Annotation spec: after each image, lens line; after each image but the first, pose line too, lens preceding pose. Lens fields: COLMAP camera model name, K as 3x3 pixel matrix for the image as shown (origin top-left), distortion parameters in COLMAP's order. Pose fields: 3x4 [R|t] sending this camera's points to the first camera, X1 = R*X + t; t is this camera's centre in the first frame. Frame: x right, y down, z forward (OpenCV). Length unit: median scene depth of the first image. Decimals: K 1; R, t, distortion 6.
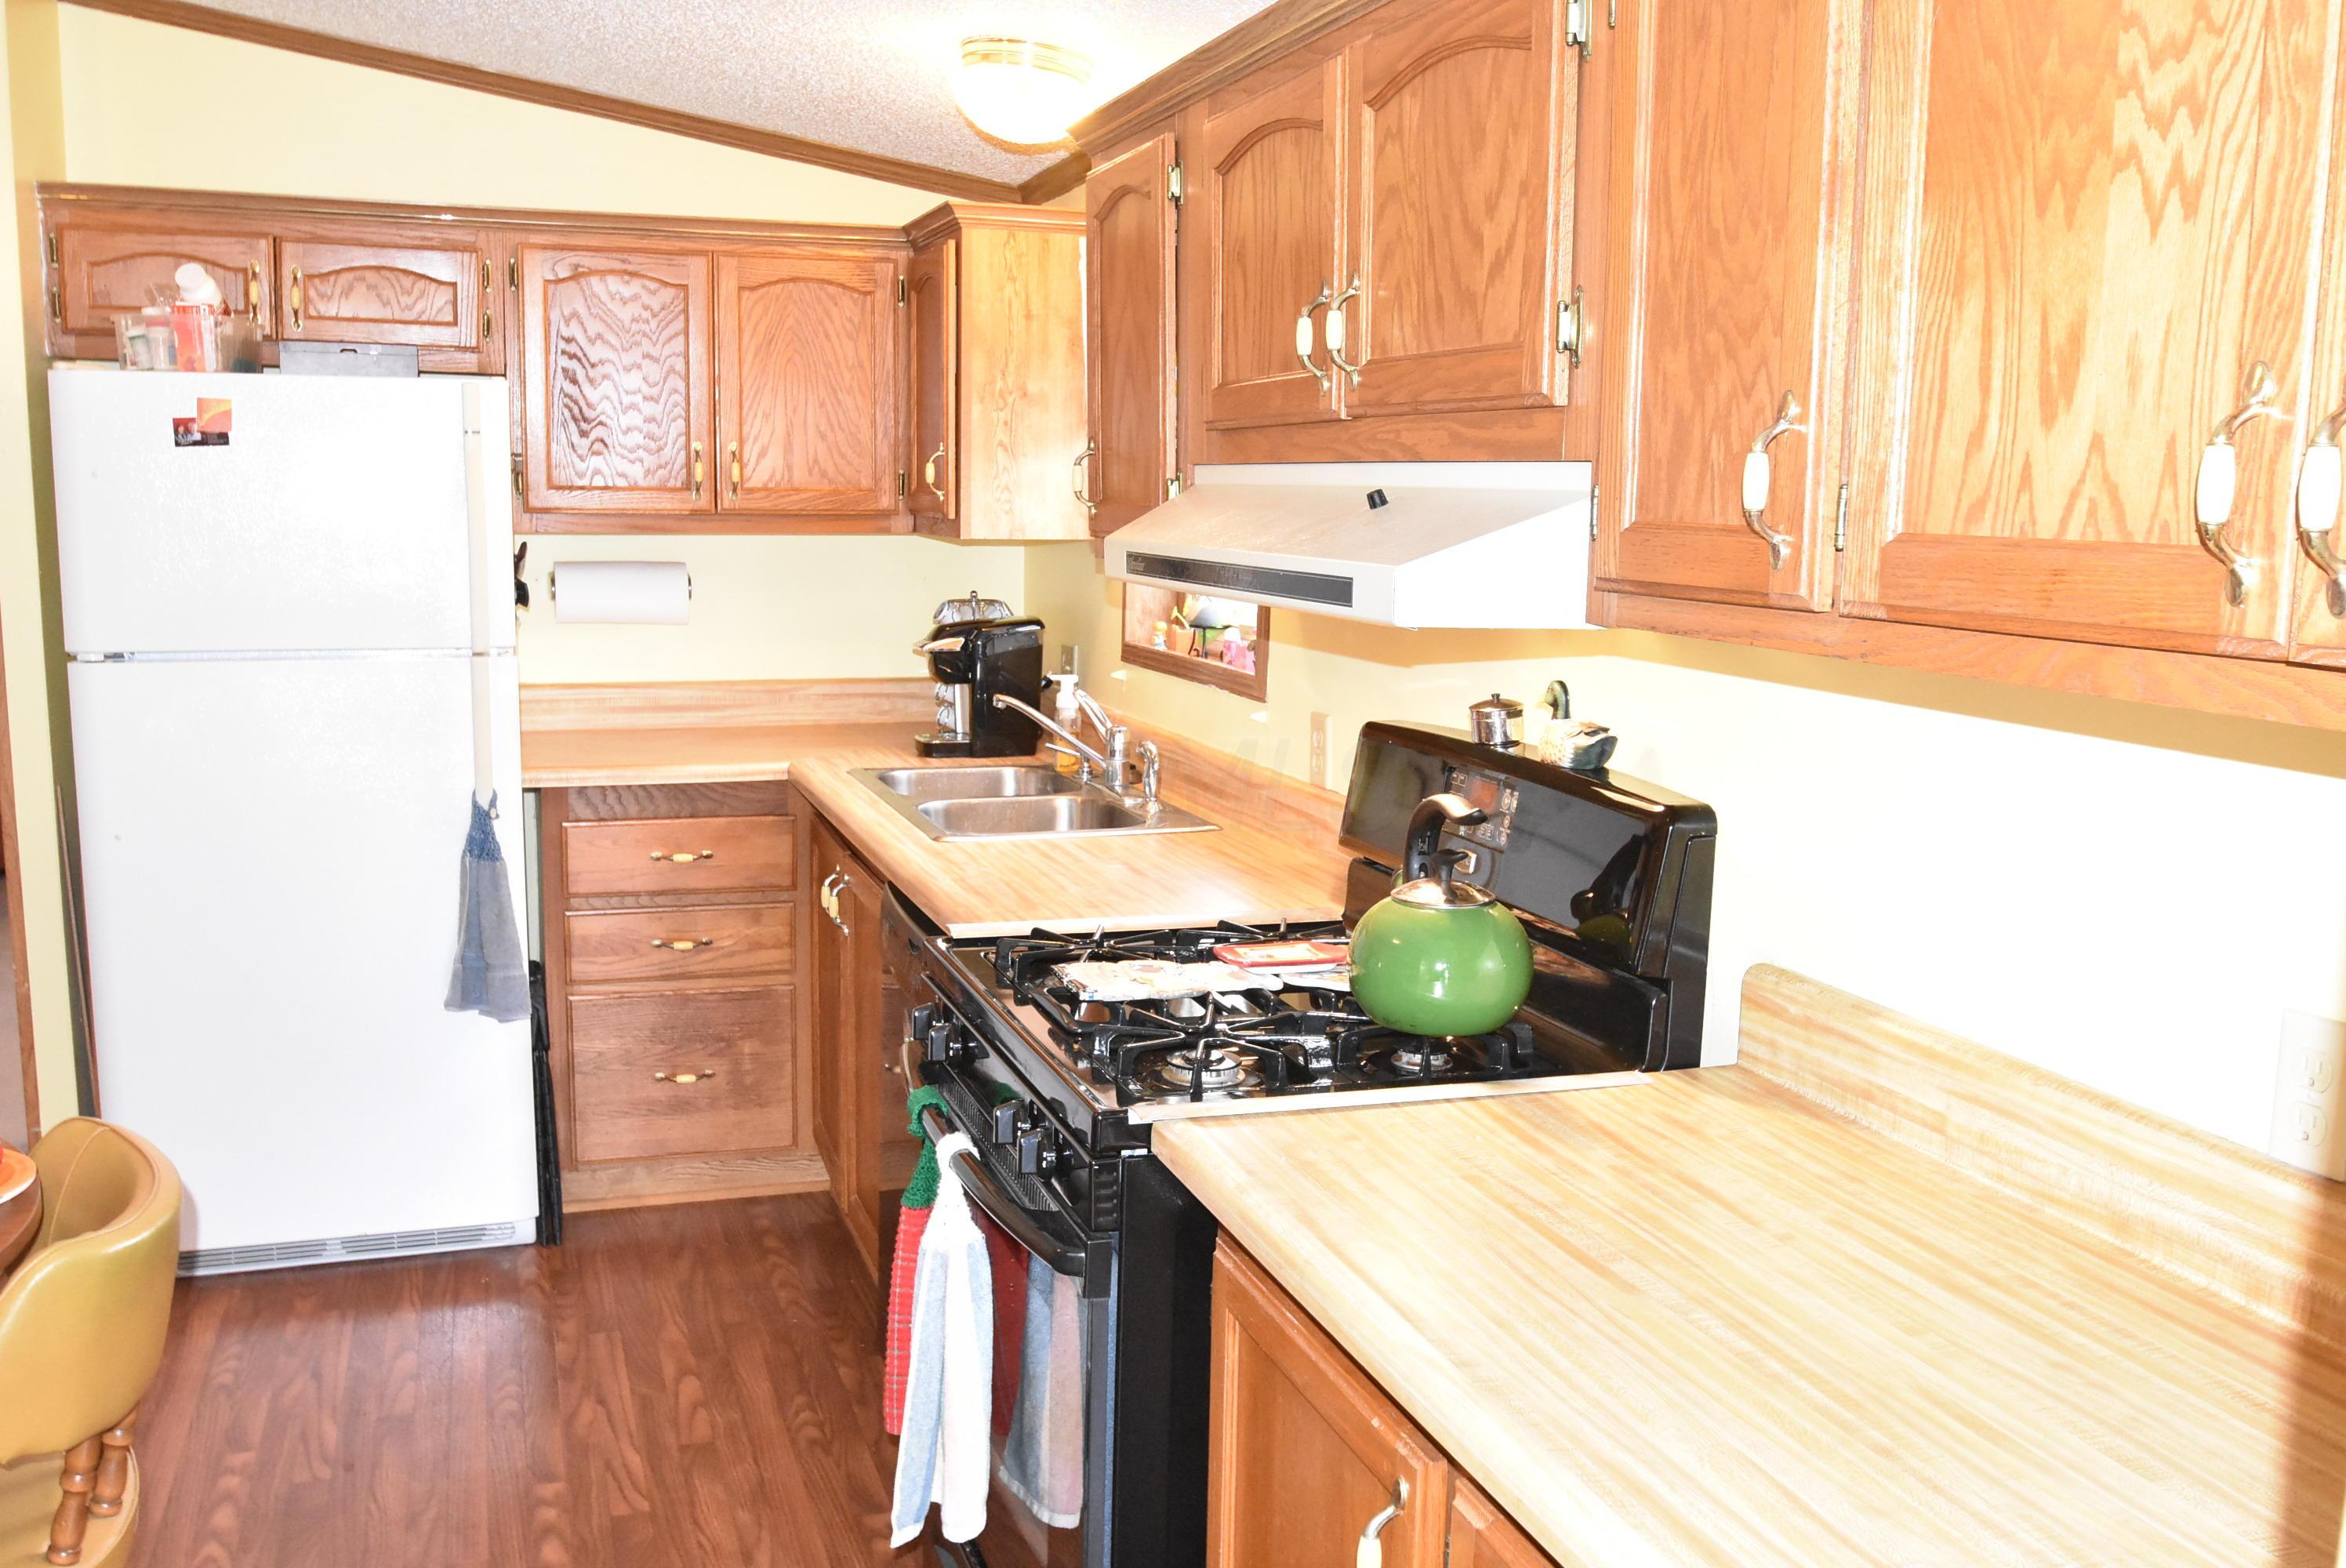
lens RADIAL K [[2092.6, 0, 1161.6], [0, 2092.6, 790.2], [0, 0, 1]] dist [-0.068509, 0.050295]
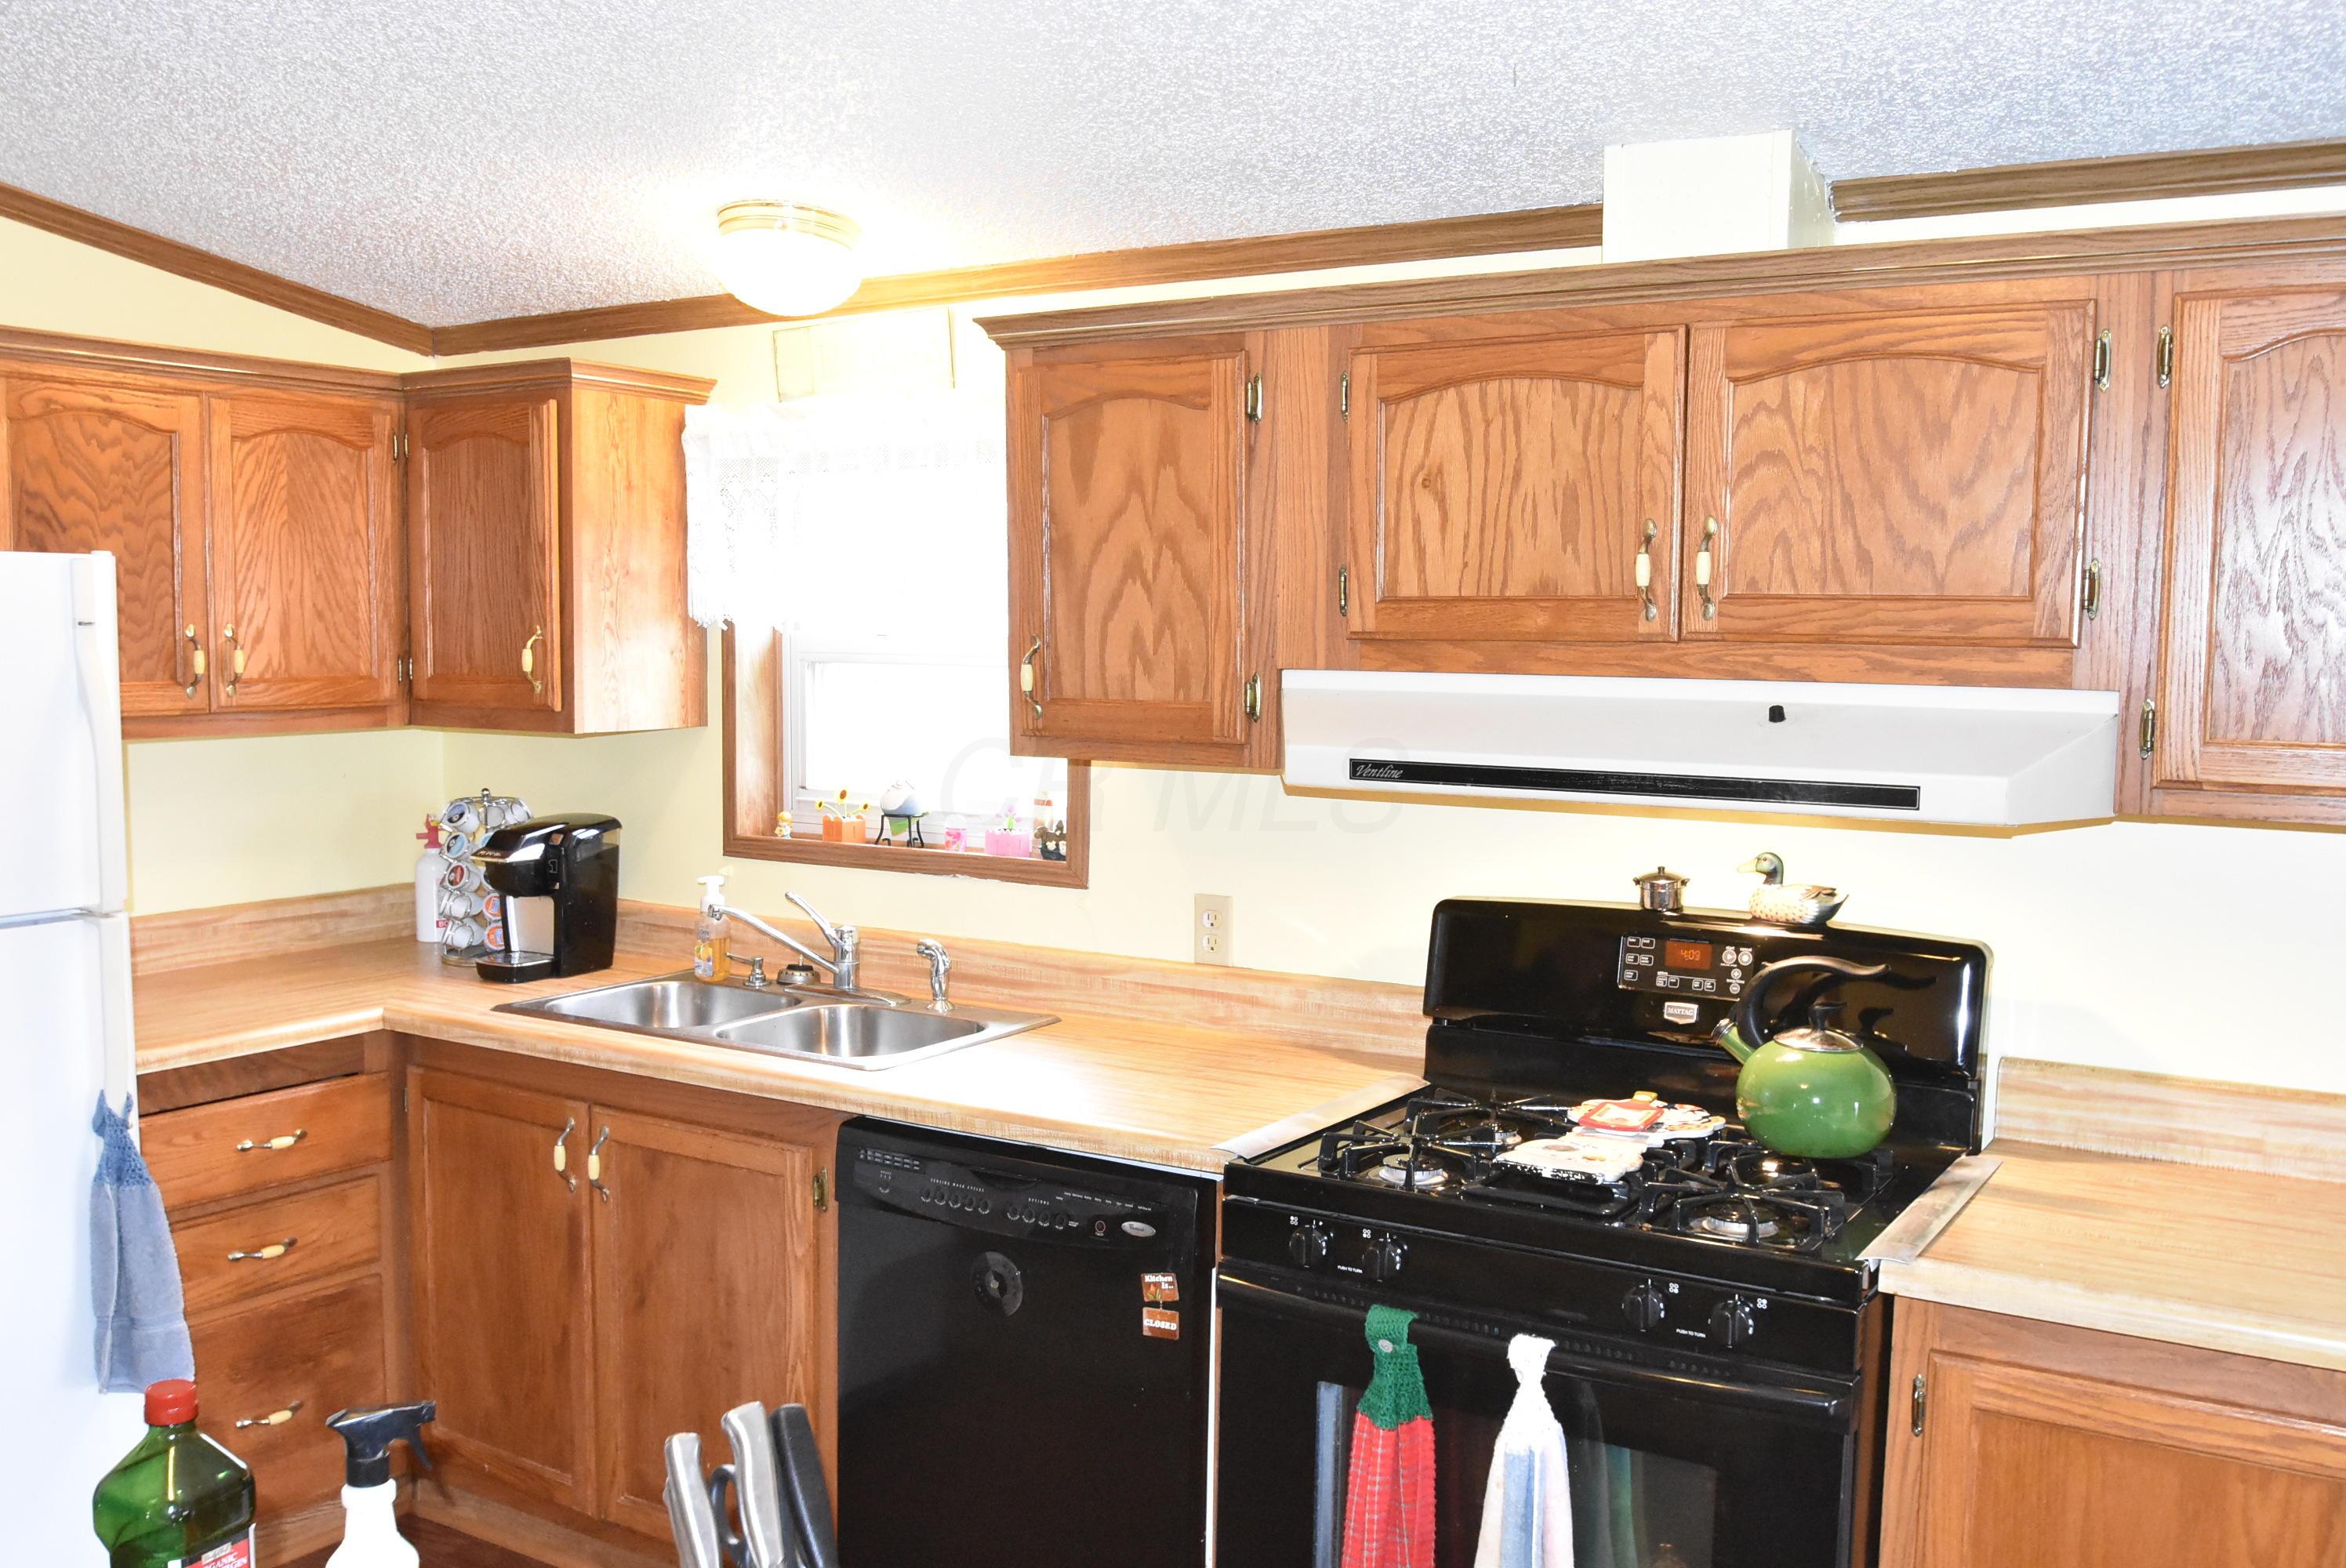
lens RADIAL K [[2092.6, 0, 1168.8], [0, 2092.6, 801.9], [0, 0, 1]] dist [-0.068509, 0.050295]
pose [[0.766889, -0.062088, 0.638769, -0.452888], [0.094899, 0.995339, -0.017187, -0.050429], [-0.634724, 0.073799, 0.769207, 0.155169]]
